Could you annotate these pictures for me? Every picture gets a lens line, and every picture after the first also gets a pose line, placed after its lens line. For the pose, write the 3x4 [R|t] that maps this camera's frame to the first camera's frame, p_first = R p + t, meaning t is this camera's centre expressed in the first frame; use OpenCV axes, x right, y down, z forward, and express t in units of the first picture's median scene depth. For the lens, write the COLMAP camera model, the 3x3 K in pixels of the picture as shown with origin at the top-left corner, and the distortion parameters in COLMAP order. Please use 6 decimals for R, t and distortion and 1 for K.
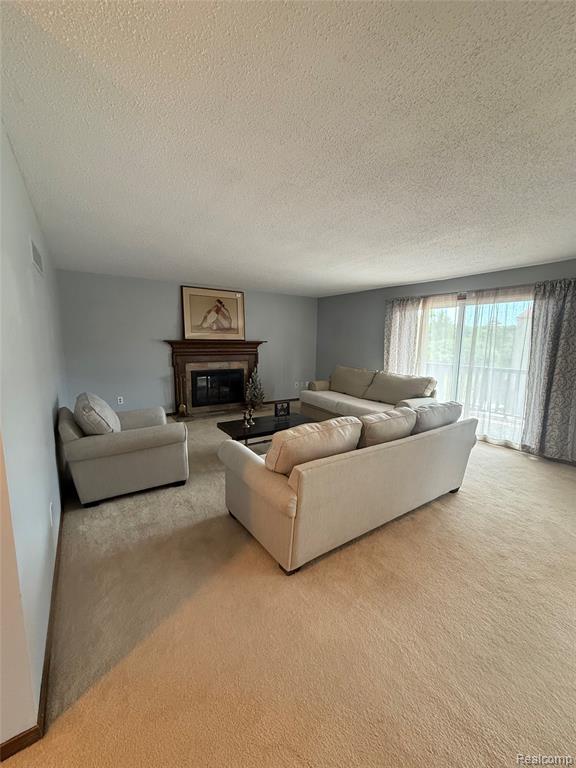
lens RADIAL K [[306.7, 0, 288.0], [0, 306.7, 384.0], [0, 0, 1]] dist [0.000268, 0.000601]
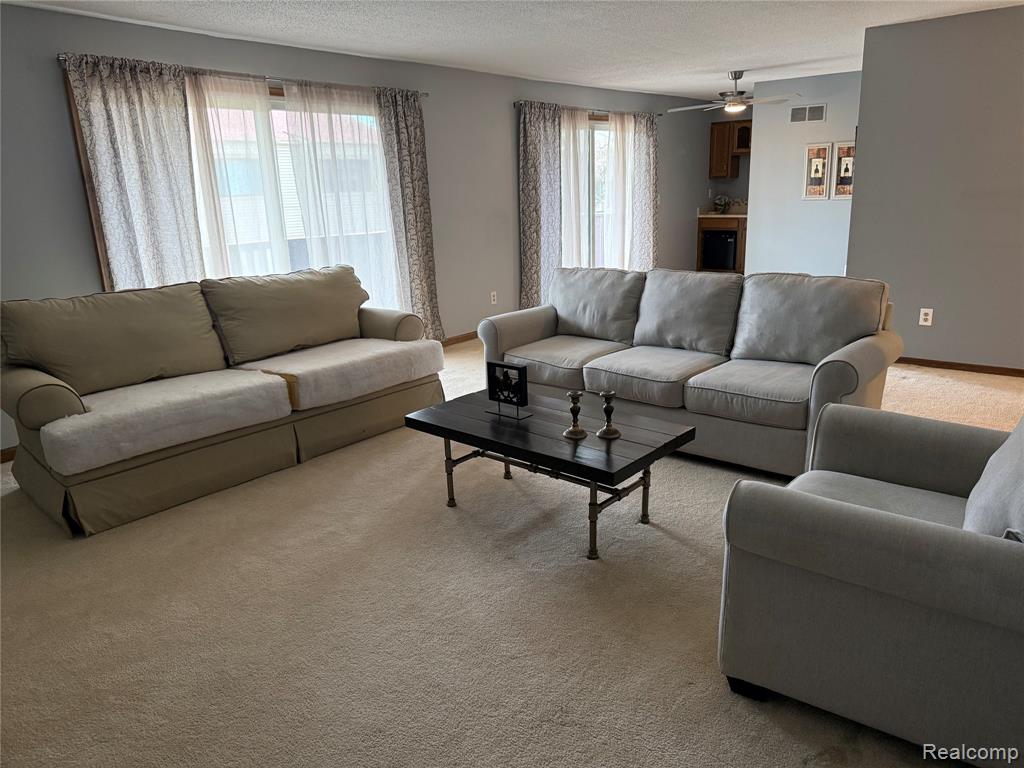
lens RADIAL K [[730.1, 0, 512.1], [0, 730.1, 388.5], [0, 0, 1]] dist [0.106595, -0.145416]
pose [[-0.285702, -0.268846, 0.919835, -0.735948], [0.167006, 0.931187, 0.324036, -0.184286], [-0.943654, 0.246196, -0.221143, 1.112312]]
